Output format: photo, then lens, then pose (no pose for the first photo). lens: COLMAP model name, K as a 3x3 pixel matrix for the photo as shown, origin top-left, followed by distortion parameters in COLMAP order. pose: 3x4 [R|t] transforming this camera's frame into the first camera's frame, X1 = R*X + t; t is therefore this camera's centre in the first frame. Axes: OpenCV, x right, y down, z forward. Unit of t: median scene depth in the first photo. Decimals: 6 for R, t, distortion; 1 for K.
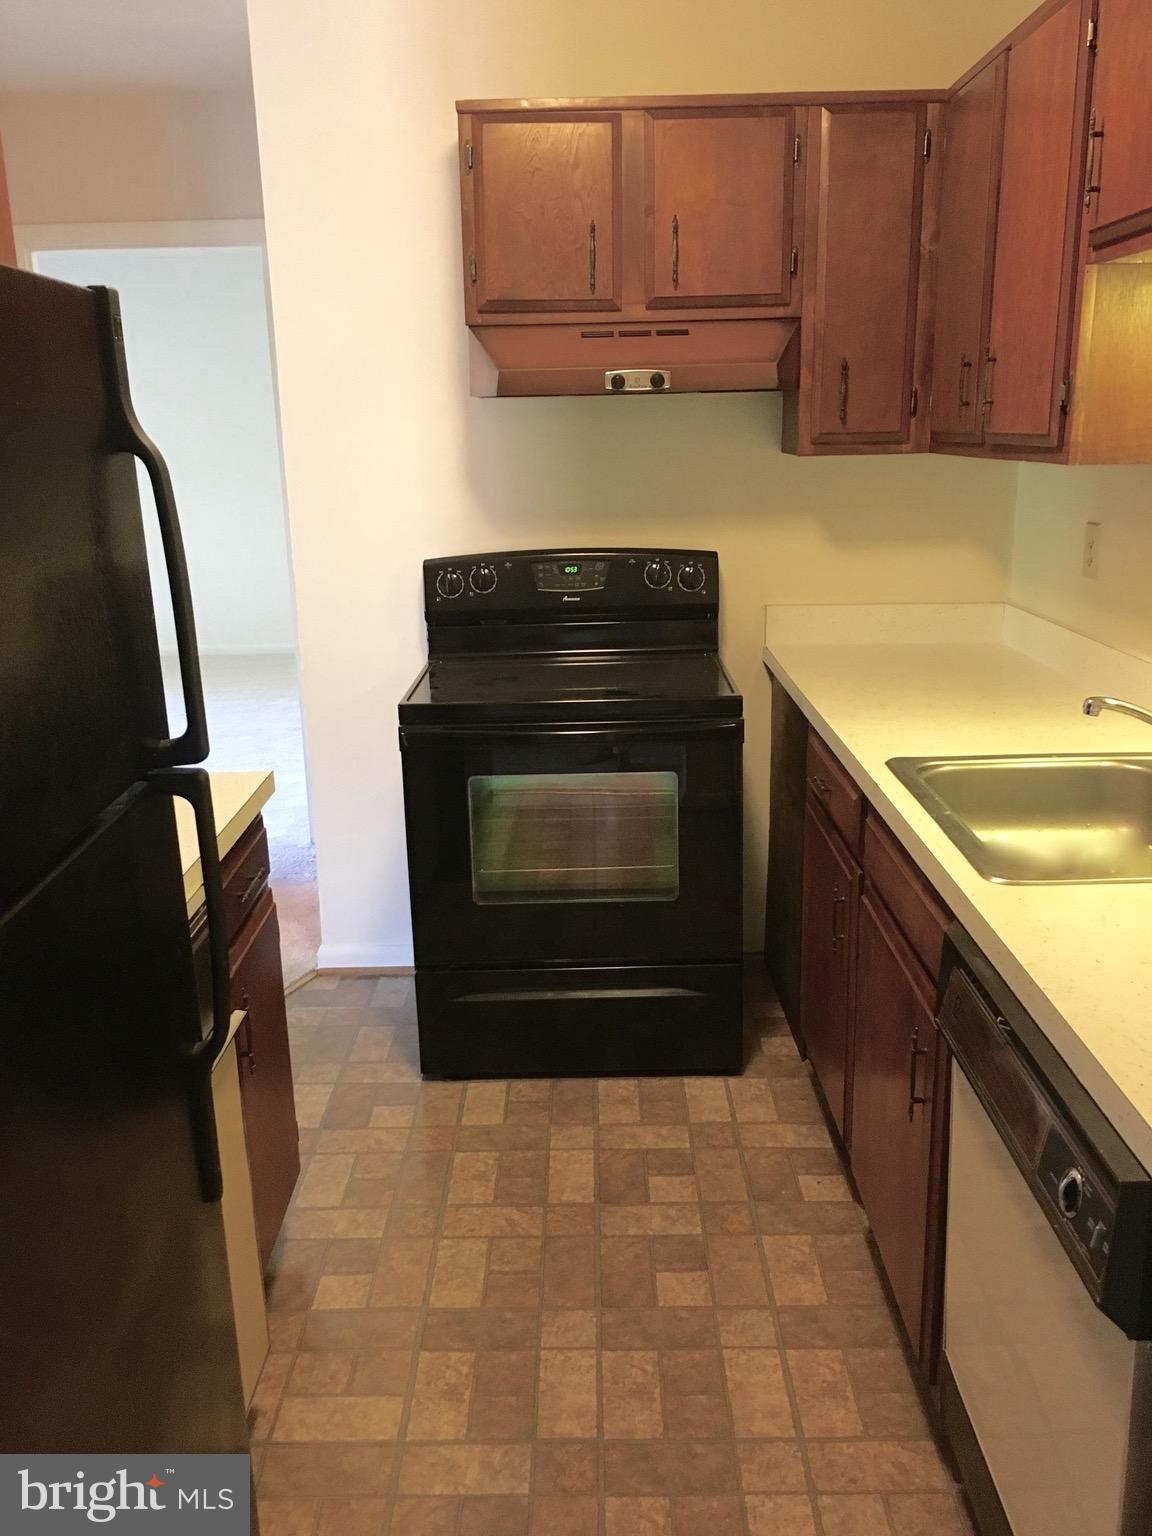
lens RADIAL K [[1284.2, 0, 585.2], [0, 1284.2, 766.0], [0, 0, 1]] dist [0.066254, -0.106156]
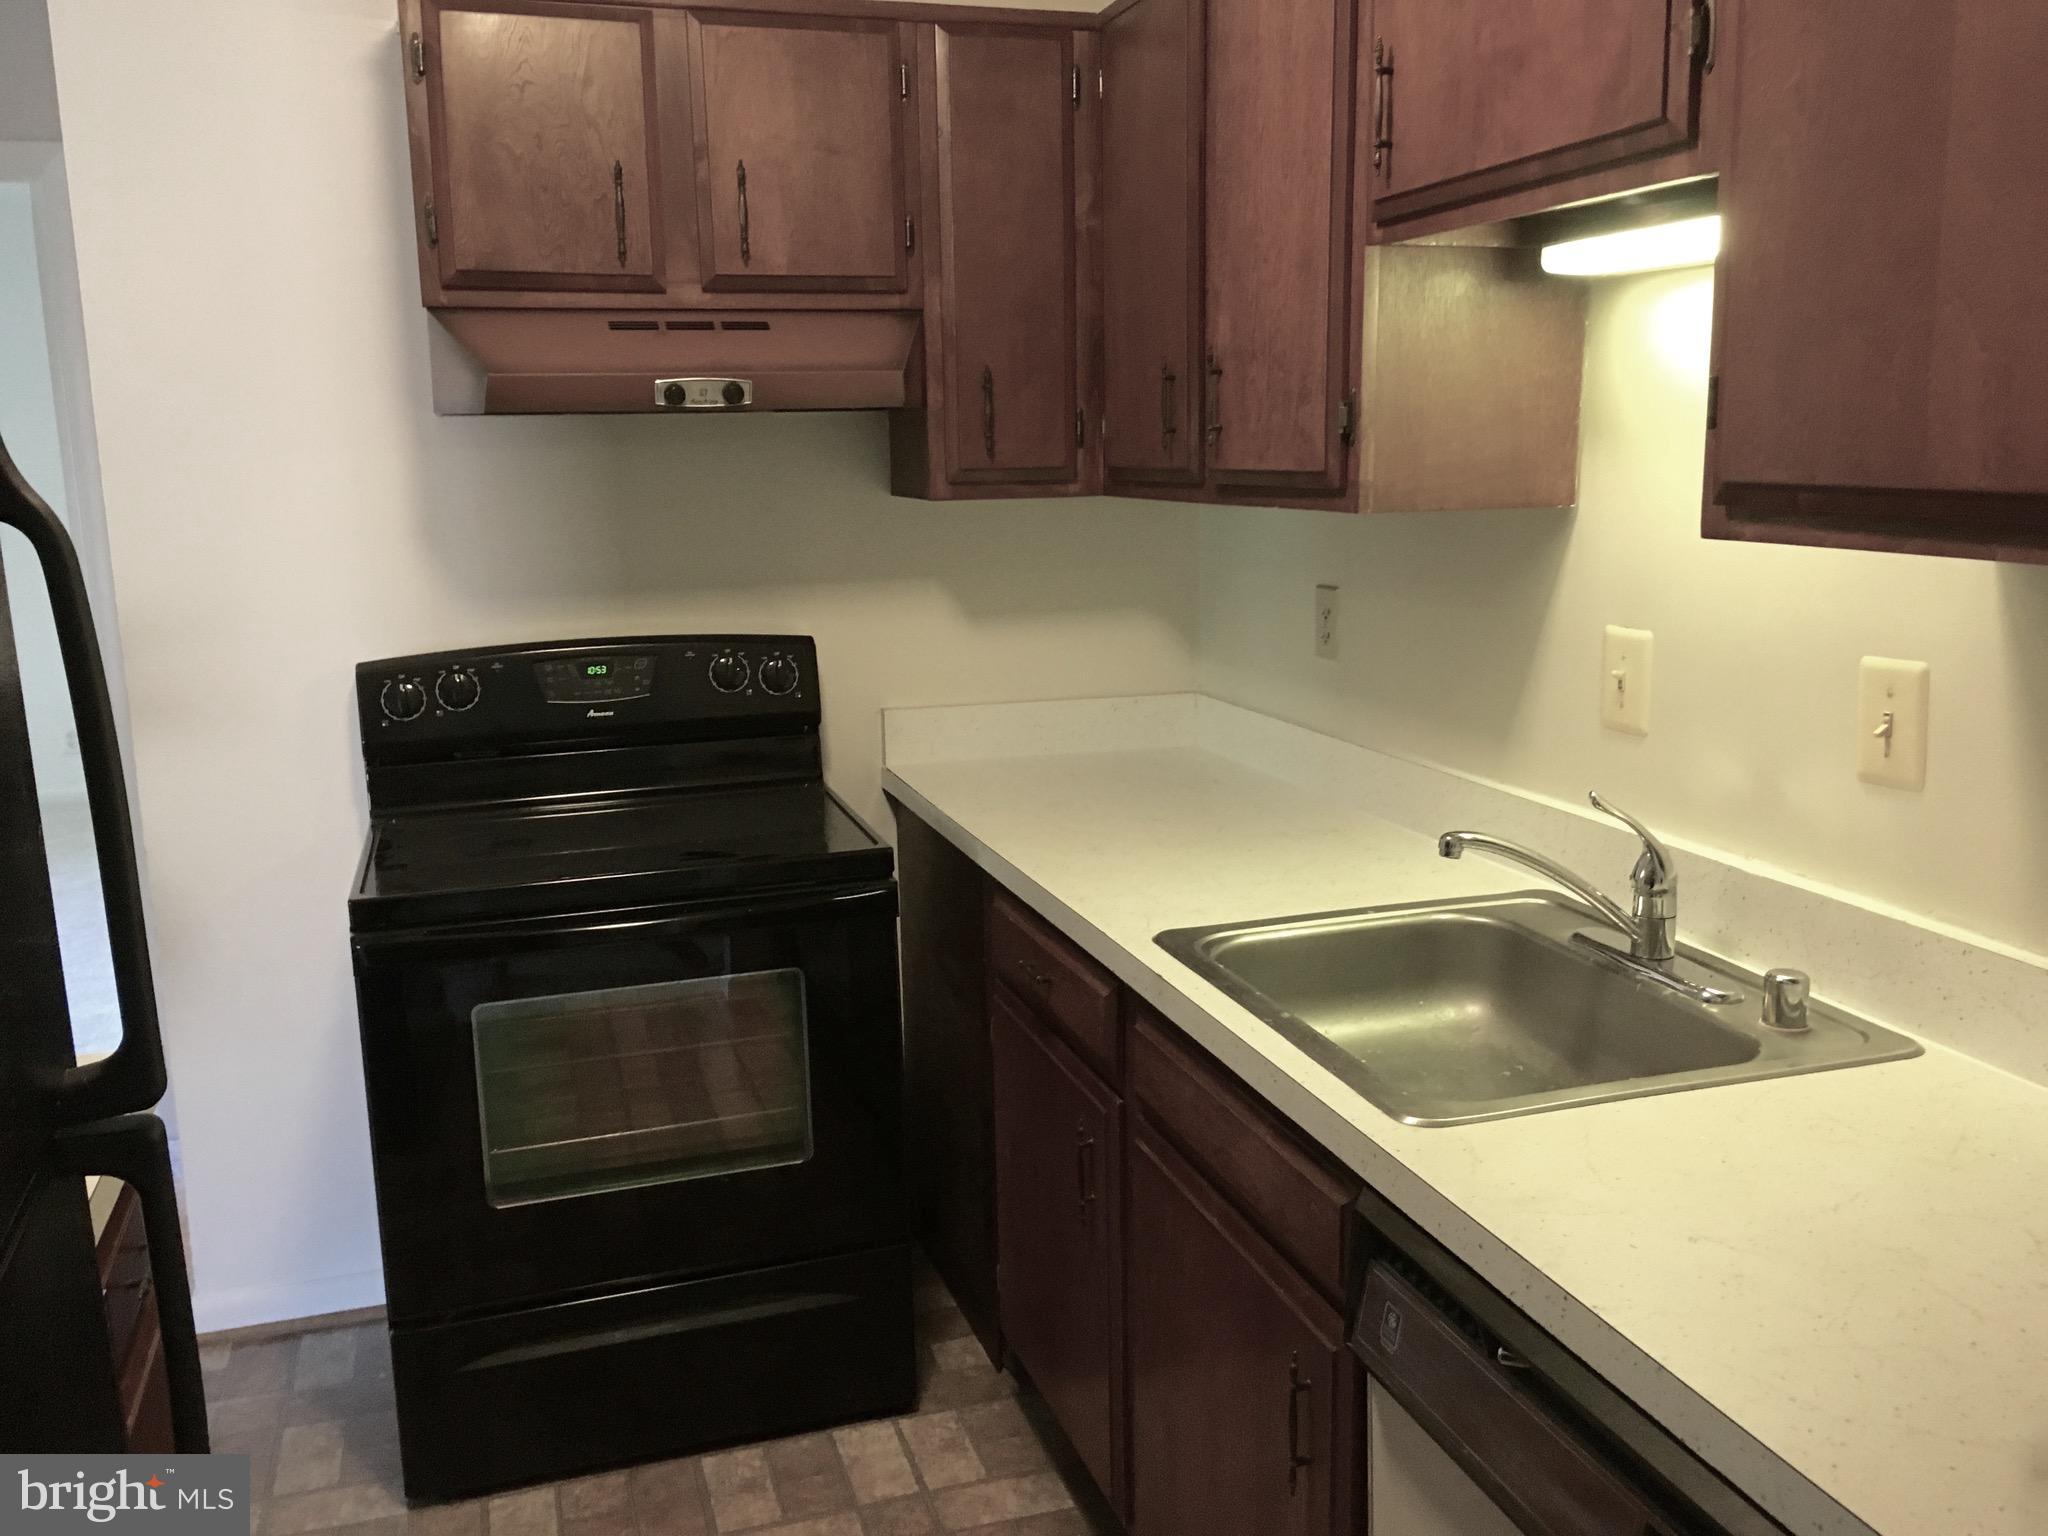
lens RADIAL K [[1712.2, 0, 1035.9], [0, 1712.2, 763.3], [0, 0, 1]] dist [0.066254, -0.106156]
pose [[0.951759, -0.055791, 0.301733, -0.077268], [0.079971, 0.994449, -0.068379, -0.030600], [-0.296243, 0.089210, 0.950937, 0.109611]]
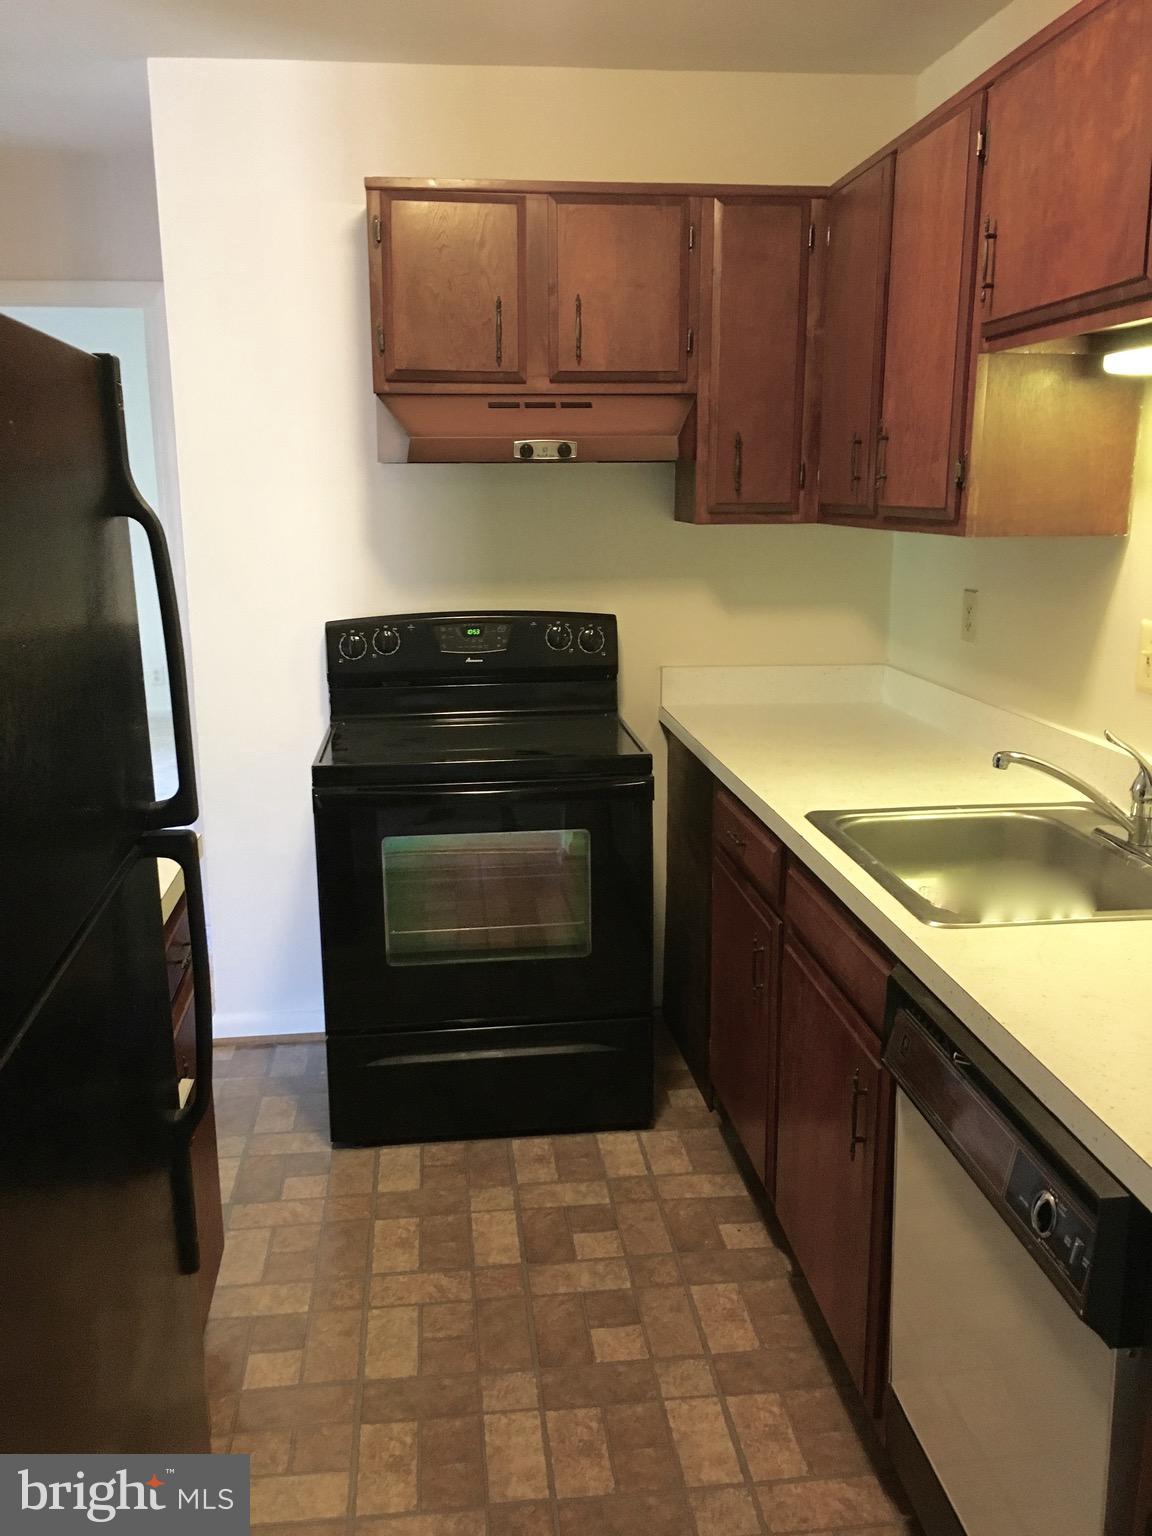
lens RADIAL K [[1284.2, 0, 586.0], [0, 1284.2, 766.5], [0, 0, 1]] dist [0.066254, -0.106156]
pose [[0.992679, -0.010806, 0.120302, -0.054123], [0.016471, 0.998797, -0.046197, 0.001908], [-0.119658, 0.047841, 0.991662, -0.013375]]
